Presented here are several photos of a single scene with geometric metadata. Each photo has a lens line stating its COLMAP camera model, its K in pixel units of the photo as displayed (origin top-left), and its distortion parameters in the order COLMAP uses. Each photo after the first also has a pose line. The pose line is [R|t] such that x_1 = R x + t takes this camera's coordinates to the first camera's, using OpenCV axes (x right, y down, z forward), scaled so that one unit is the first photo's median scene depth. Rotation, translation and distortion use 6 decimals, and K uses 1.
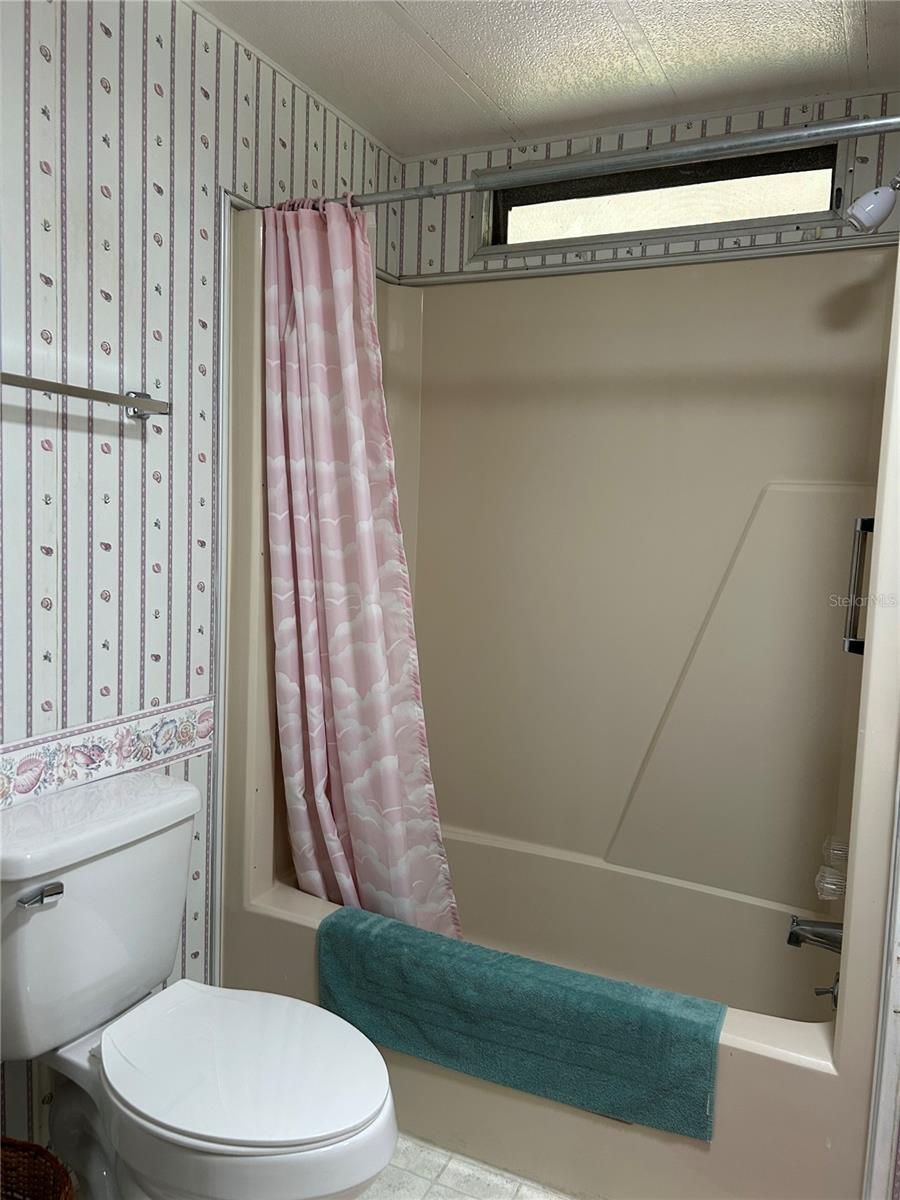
lens RADIAL K [[912.9, 0, 450.0], [0, 912.9, 600.0], [0, 0, 1]] dist [0.002438, -0.000707]
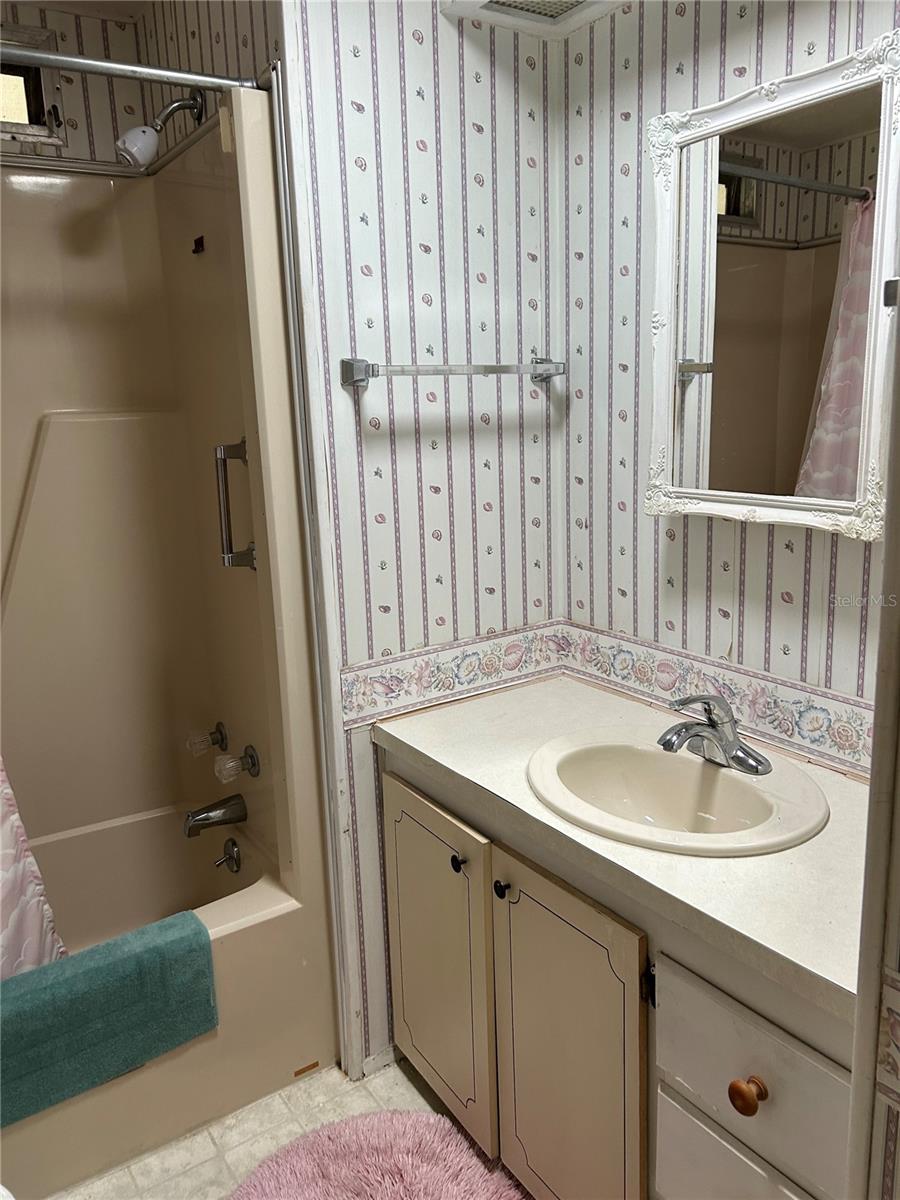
lens RADIAL K [[888.8, 0, 450.0], [0, 888.8, 600.0], [0, 0, 1]] dist [0.007775, 0.005884]
pose [[0.492422, -0.219101, 0.842327, -0.366326], [0.133896, 0.975345, 0.175426, -0.056849], [-0.859996, 0.026401, 0.509618, 0.203247]]
